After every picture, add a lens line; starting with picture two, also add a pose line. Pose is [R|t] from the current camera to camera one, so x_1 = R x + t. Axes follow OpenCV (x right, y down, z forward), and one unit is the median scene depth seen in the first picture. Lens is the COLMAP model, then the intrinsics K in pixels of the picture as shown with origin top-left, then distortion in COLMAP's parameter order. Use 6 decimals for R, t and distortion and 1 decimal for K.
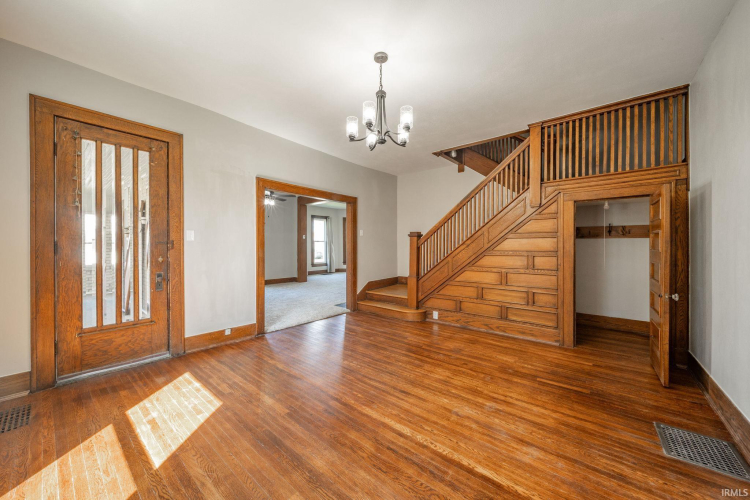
lens RADIAL K [[267.2, 0, 376.8], [0, 267.2, 248.1], [0, 0, 1]] dist [0.000333, 0.000065]
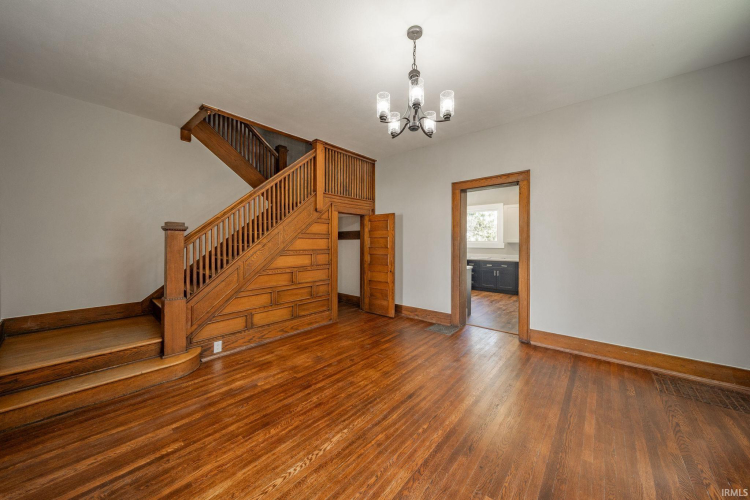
lens RADIAL K [[267.2, 0, 376.8], [0, 267.2, 248.1], [0, 0, 1]] dist [0.000333, 0.000065]
pose [[0.018324, -0.014570, 0.999726, -0.596370], [0.010102, 0.999845, 0.014387, -0.010960], [-0.999781, 0.009836, 0.018468, 0.757811]]
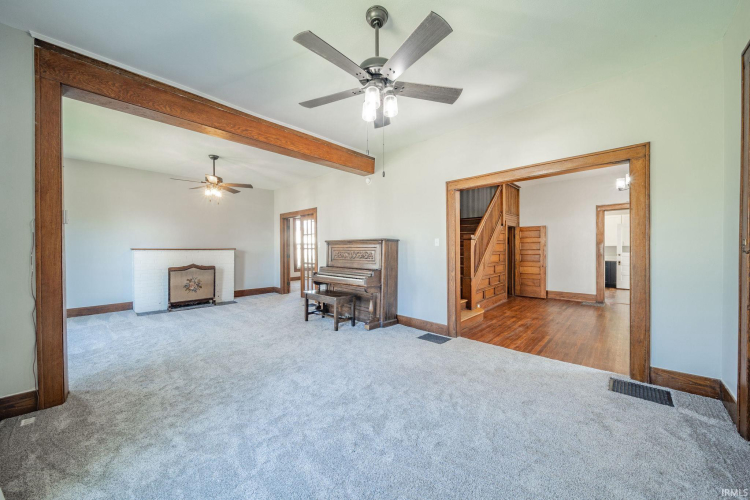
lens RADIAL K [[267.2, 0, 376.8], [0, 267.2, 248.1], [0, 0, 1]] dist [0.000333, 0.000065]
pose [[0.079427, 0.003828, 0.996833, -1.275754], [0.016090, 0.999857, -0.005122, -0.016447], [-0.996711, 0.016446, 0.079354, 1.758715]]
